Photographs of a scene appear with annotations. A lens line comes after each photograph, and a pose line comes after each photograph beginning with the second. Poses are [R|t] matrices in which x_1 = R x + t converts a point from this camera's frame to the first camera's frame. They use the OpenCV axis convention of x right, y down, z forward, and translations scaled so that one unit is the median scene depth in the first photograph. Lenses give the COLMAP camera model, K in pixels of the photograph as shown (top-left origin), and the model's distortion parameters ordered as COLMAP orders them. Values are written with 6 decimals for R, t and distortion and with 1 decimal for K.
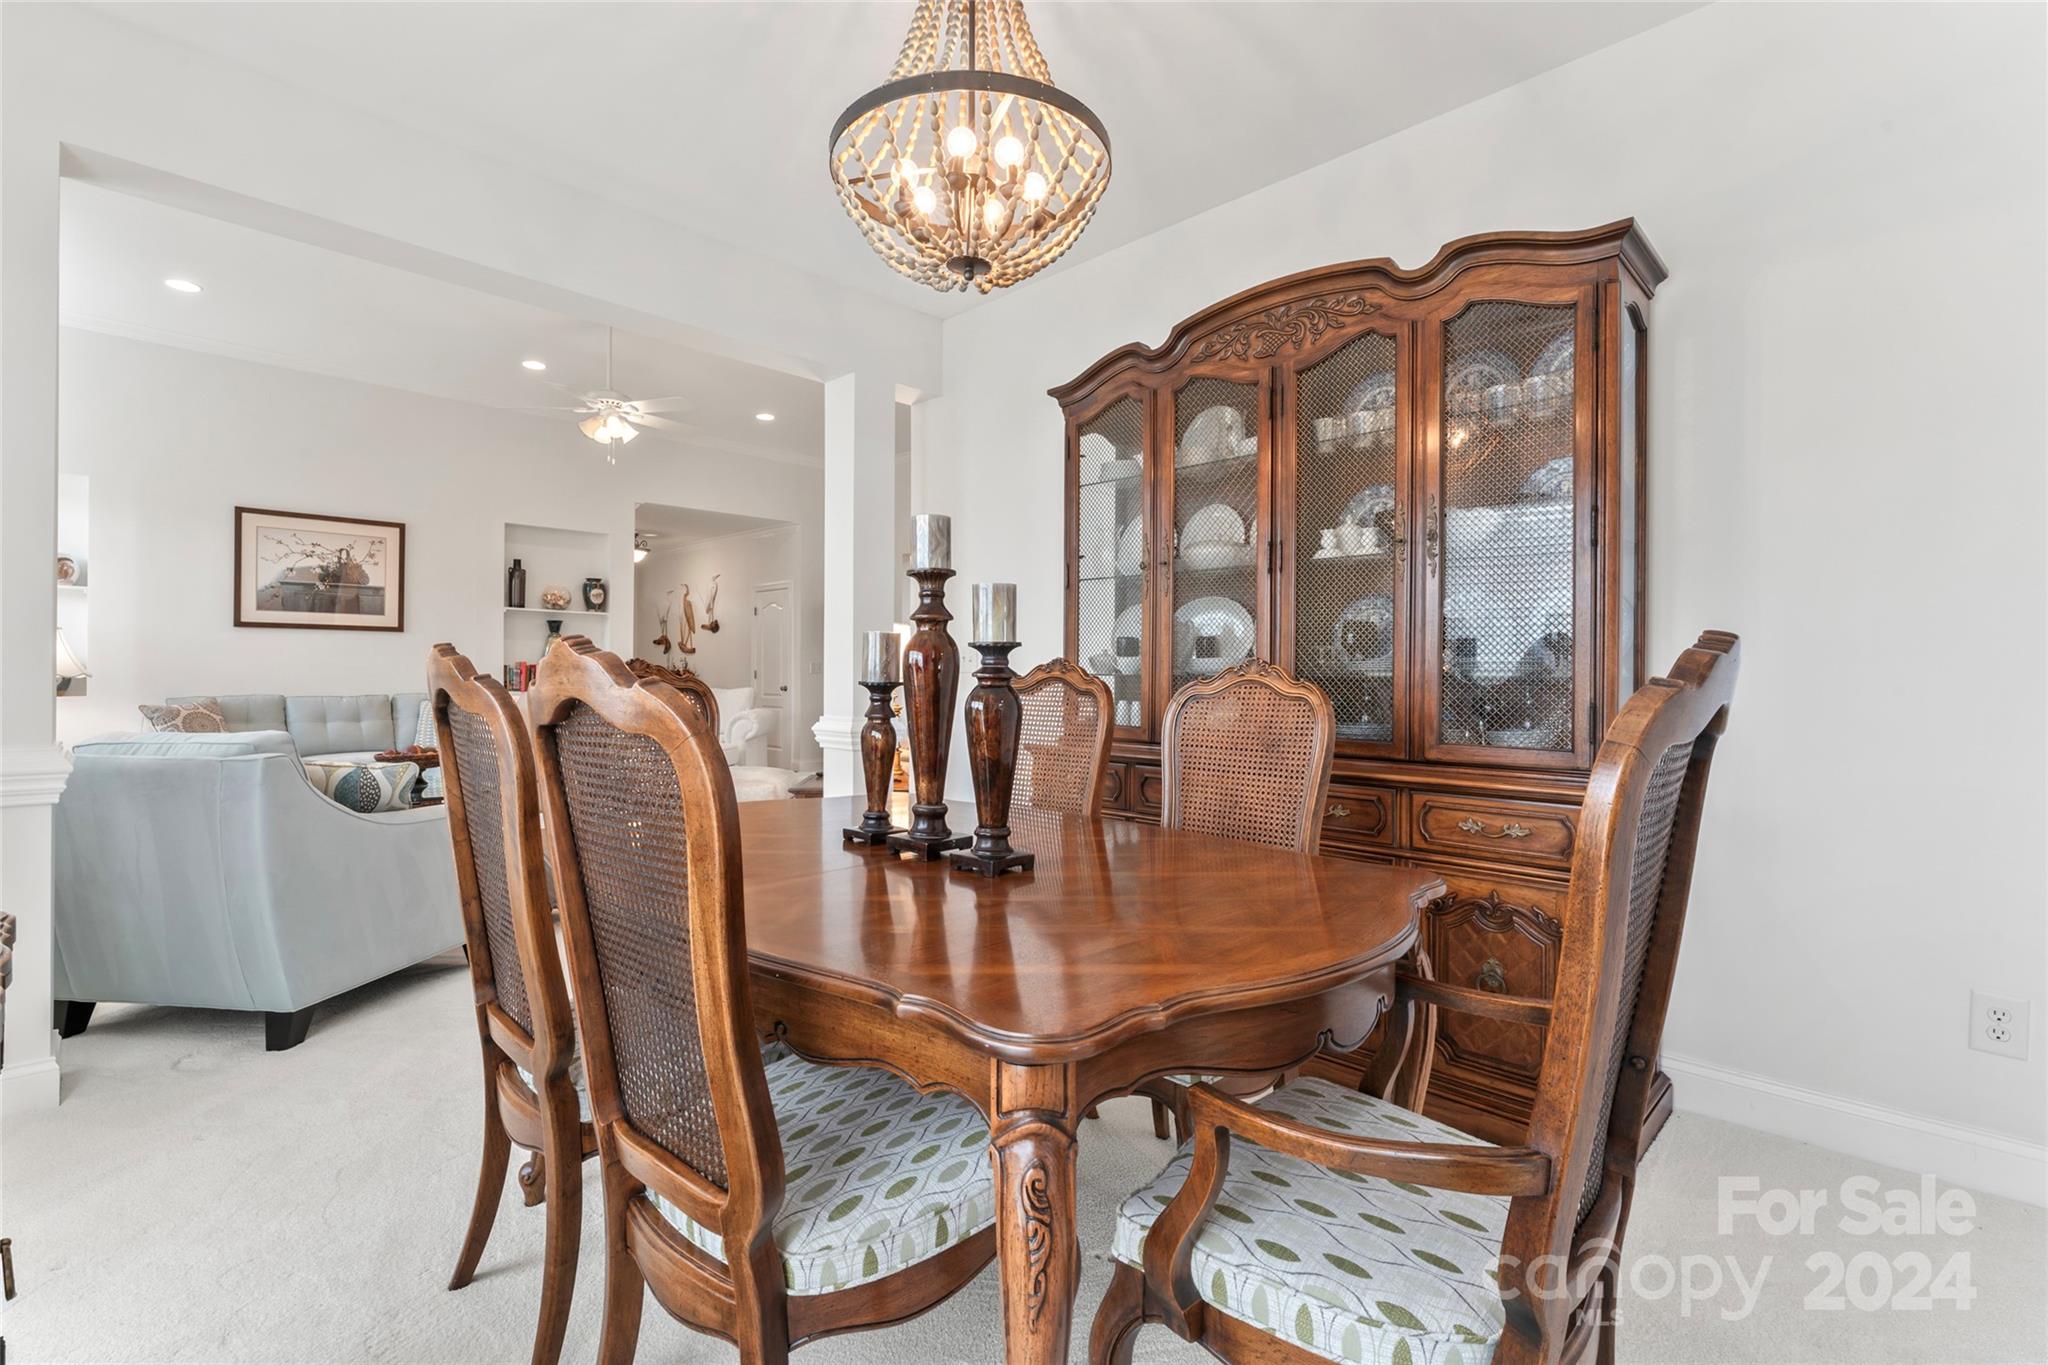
lens RADIAL K [[933.9, 0, 1027.9], [0, 933.9, 672.9], [0, 0, 1]] dist [0.000554, -0.000253]
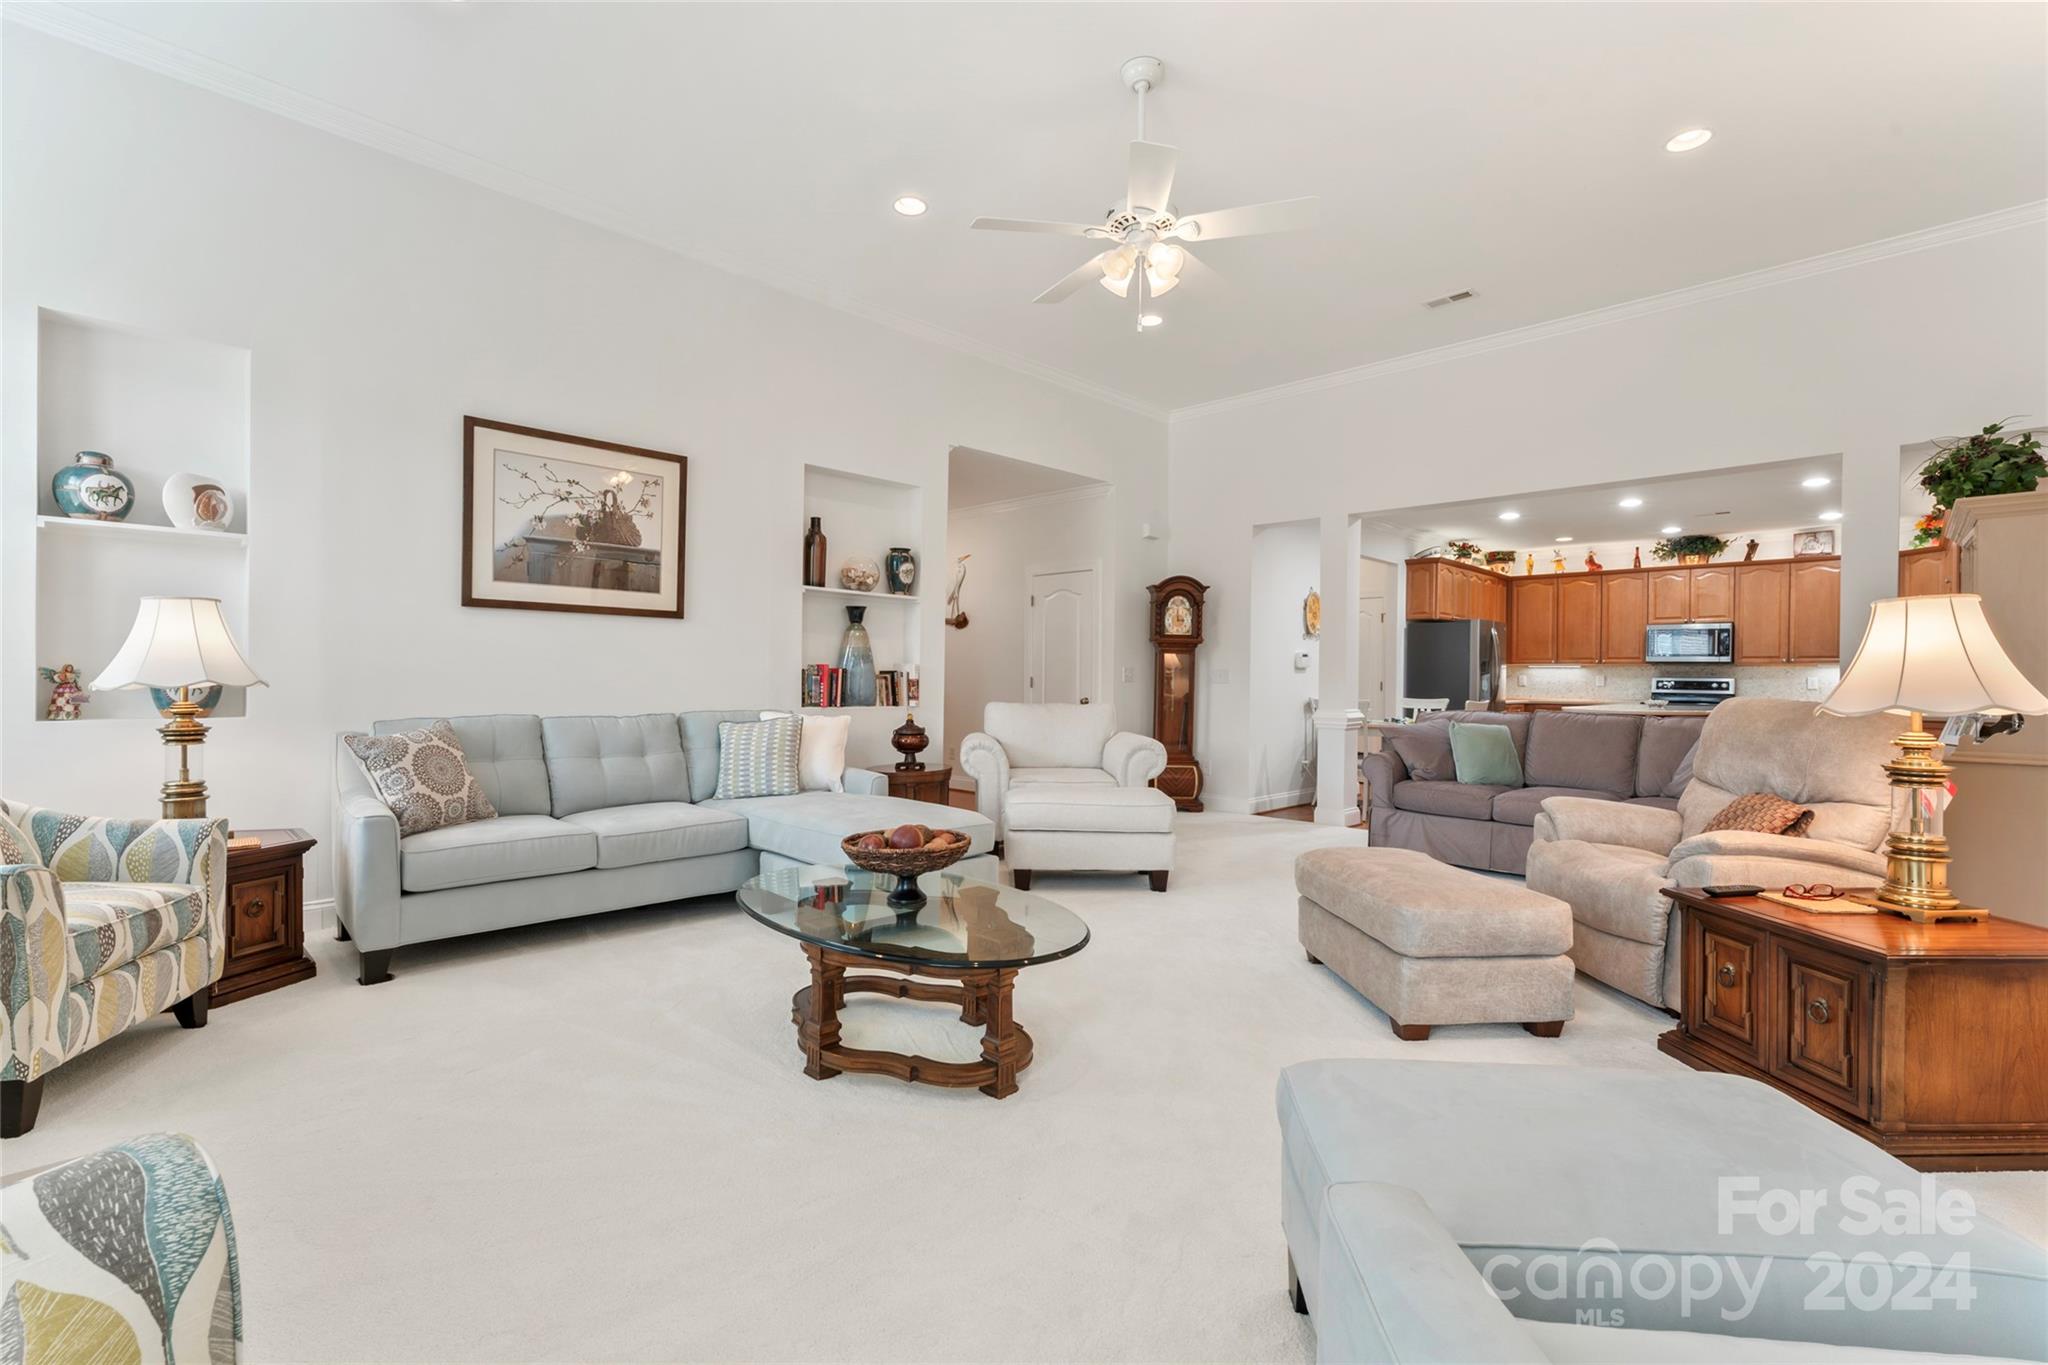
lens RADIAL K [[913.2, 0, 1024.0], [0, 913.2, 682.5], [0, 0, 1]] dist [0.001654, 0.000181]
pose [[0.999914, 0.008149, -0.010277, -0.423087], [-0.008081, 0.999945, 0.006618, -0.004586], [0.010330, -0.006534, 0.999925, 0.352057]]
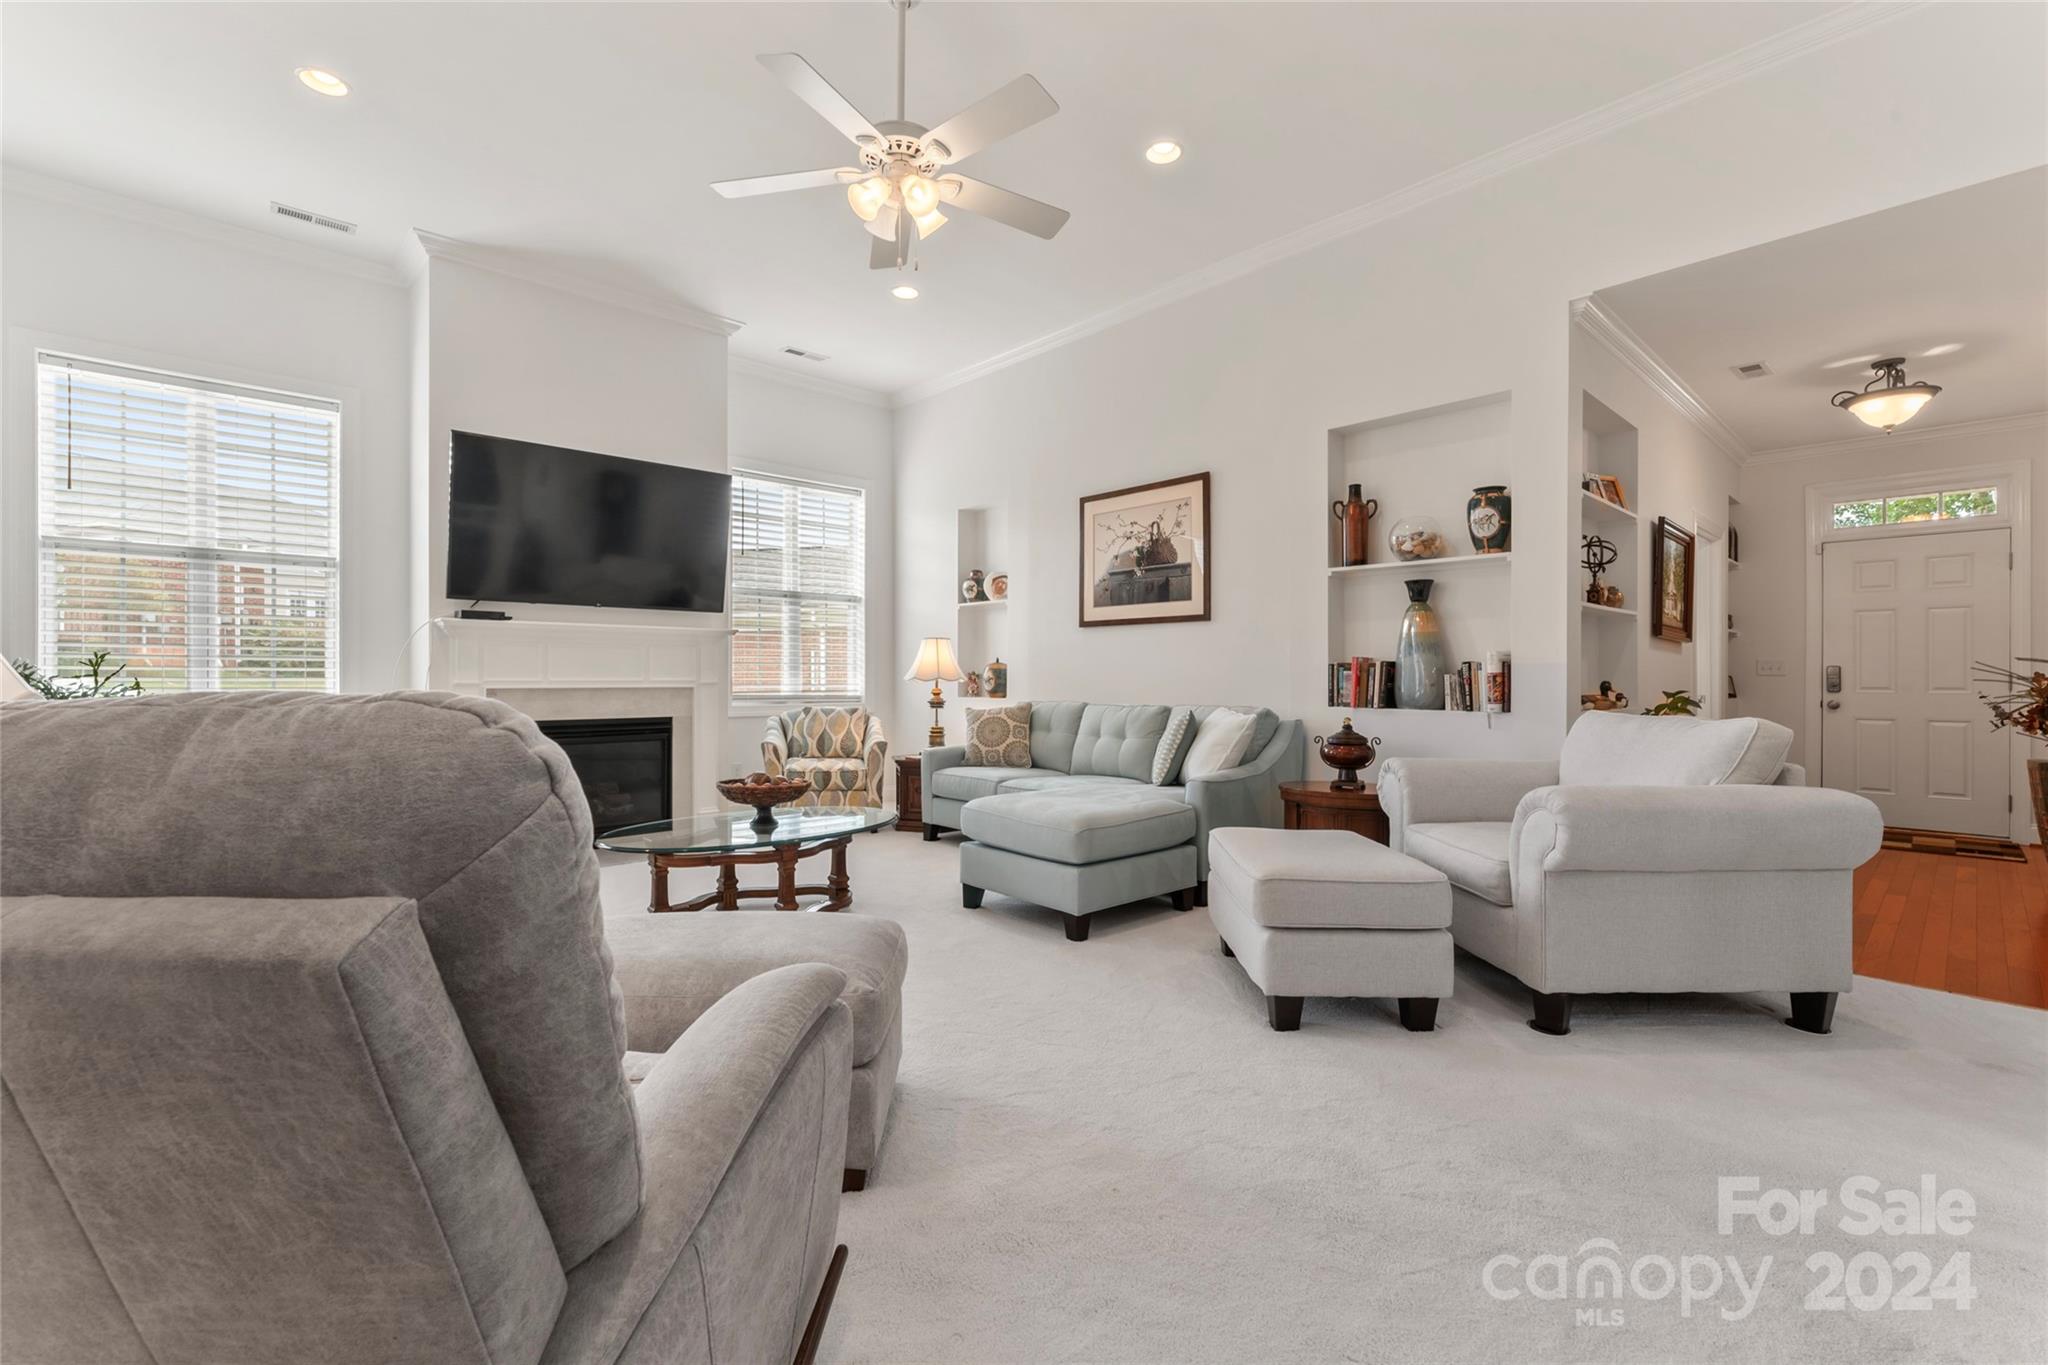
lens RADIAL K [[877.7, 0, 1024.0], [0, 877.7, 682.5], [0, 0, 1]] dist [-0.001291, -0.000254]
pose [[-0.045529, 0.004314, -0.998954, 0.026035], [0.001765, 0.999989, 0.004238, 0.001670], [0.998961, -0.001571, -0.045536, 0.899155]]
